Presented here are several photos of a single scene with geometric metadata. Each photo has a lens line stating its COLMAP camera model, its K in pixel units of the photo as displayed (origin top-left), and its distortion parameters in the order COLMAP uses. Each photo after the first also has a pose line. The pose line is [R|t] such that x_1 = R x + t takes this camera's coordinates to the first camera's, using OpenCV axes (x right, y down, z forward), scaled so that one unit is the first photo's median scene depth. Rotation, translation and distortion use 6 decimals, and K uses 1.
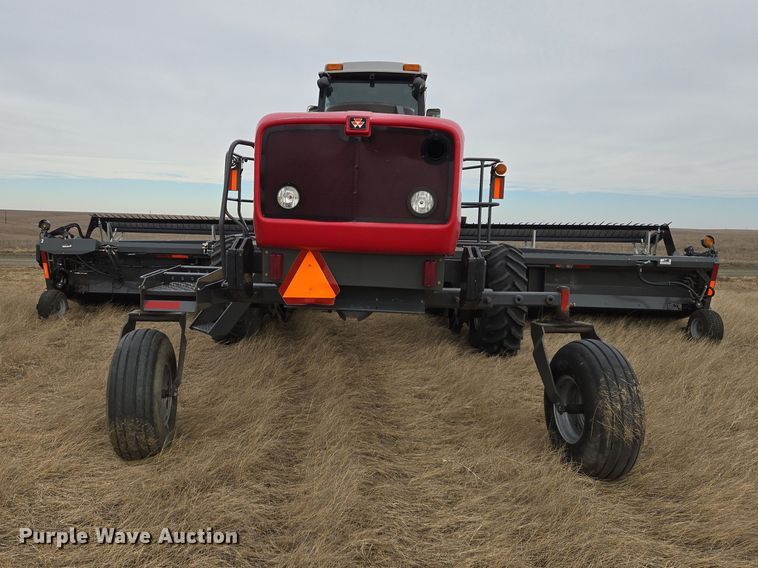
lens RADIAL K [[628.0, 0, 340.8], [0, 628.0, 297.7], [0, 0, 1]] dist [0.032541, -0.000381]
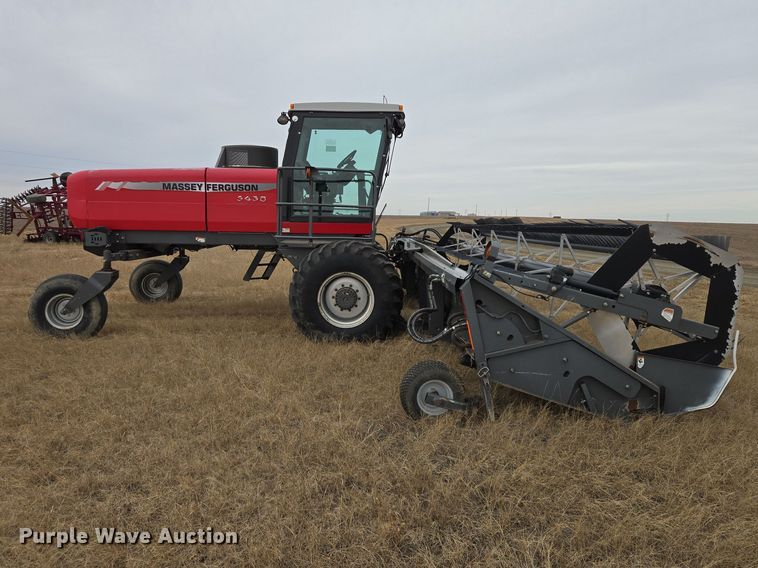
lens RADIAL K [[563.2, 0, 353.5], [0, 563.2, 274.6], [0, 0, 1]] dist [0.052892, -0.003173]
pose [[0.042845, 0.078580, -0.995987, 1.276860], [-0.144701, 0.986879, 0.071637, -0.106068], [0.988547, 0.141051, 0.053653, 1.042922]]
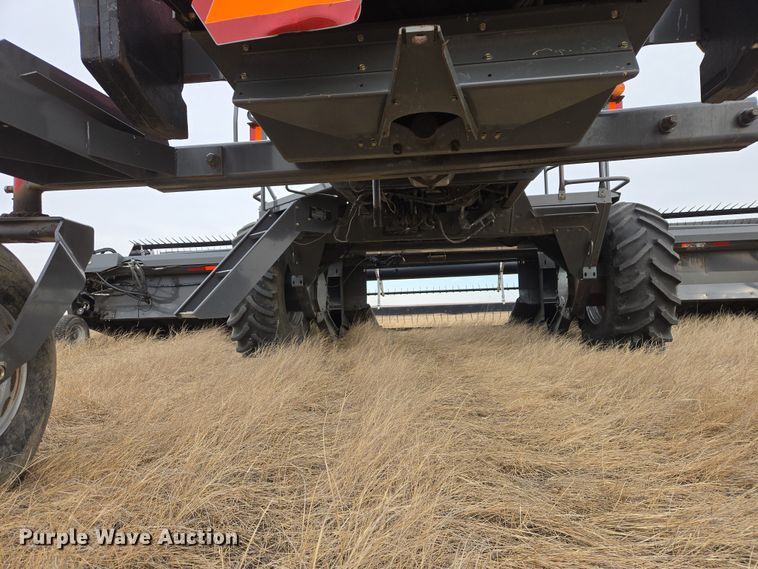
lens RADIAL K [[513.0, 0, 369.2], [0, 513.0, 287.8], [0, 0, 1]] dist [0.019455, -0.006513]
pose [[0.995508, -0.058852, -0.074163, 0.002969], [0.046399, 0.986079, -0.159674, 0.101296], [0.082527, 0.155515, 0.984380, 0.423980]]
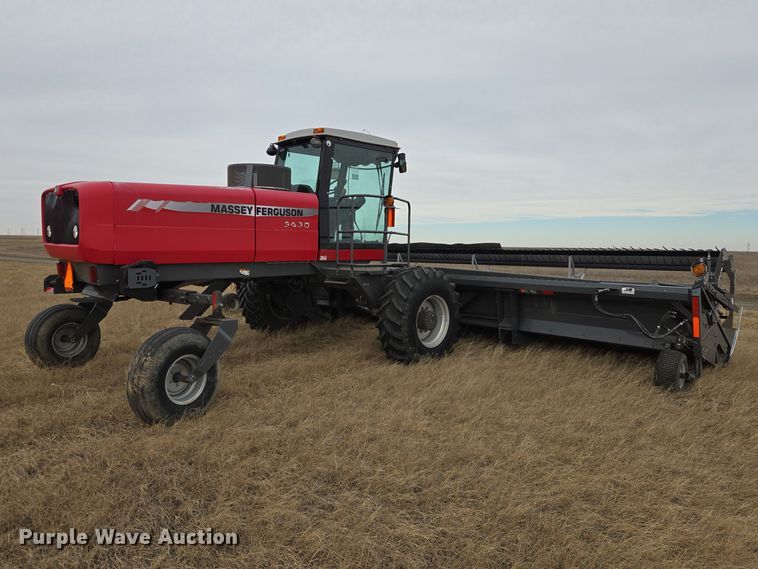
lens RADIAL K [[563.2, 0, 353.5], [0, 563.2, 275.1], [0, 0, 1]] dist [0.052892, -0.003173]
pose [[0.743989, 0.023183, -0.667790, 0.896008], [-0.080170, 0.995275, -0.054767, -0.005374], [0.663365, 0.094283, 0.742333, 0.188671]]
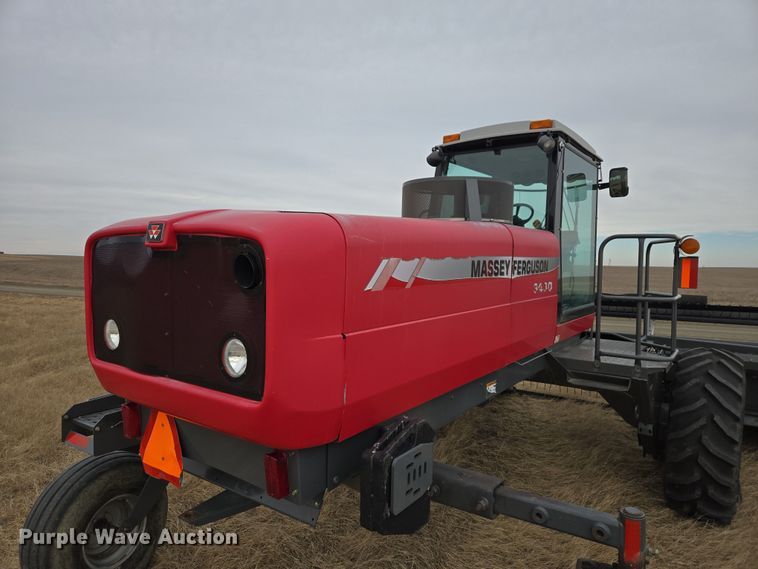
lens RADIAL K [[513.0, 0, 369.2], [0, 513.0, 287.8], [0, 0, 1]] dist [0.019455, -0.006513]
pose [[0.847679, 0.009700, -0.530421, 0.253727], [-0.055400, 0.995985, -0.070321, -0.098826], [0.527609, 0.088995, 0.844813, 0.340797]]
